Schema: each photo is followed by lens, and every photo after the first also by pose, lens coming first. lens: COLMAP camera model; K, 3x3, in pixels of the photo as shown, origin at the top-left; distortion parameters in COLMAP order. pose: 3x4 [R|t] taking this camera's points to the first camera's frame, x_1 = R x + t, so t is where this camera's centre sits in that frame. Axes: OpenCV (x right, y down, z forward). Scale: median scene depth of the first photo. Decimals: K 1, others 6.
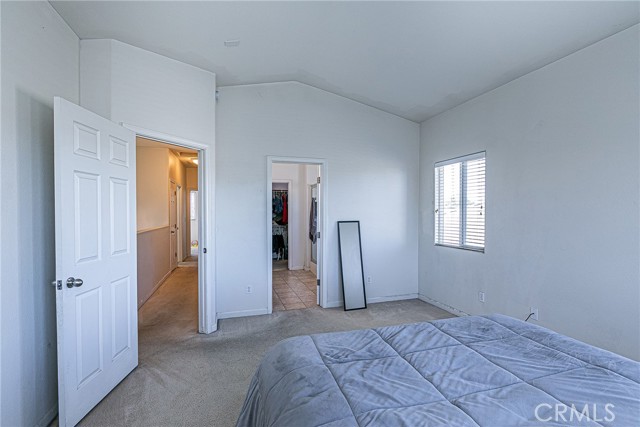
lens RADIAL K [[307.8, 0, 320.0], [0, 307.8, 213.5], [0, 0, 1]] dist [0.010048, 0.000141]
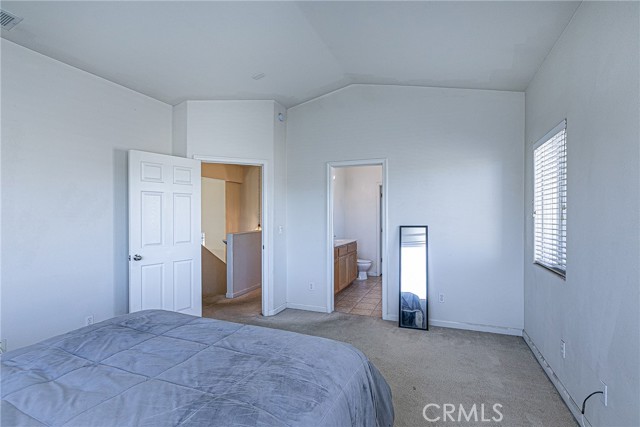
lens RADIAL K [[316.6, 0, 322.3], [0, 316.6, 213.9], [0, 0, 1]] dist [-0.001711, 0.000550]
pose [[0.758849, -0.004216, -0.651252, 0.526542], [-0.002086, 0.999958, -0.008904, -0.001083], [0.651263, 0.008115, 0.758809, 0.168439]]
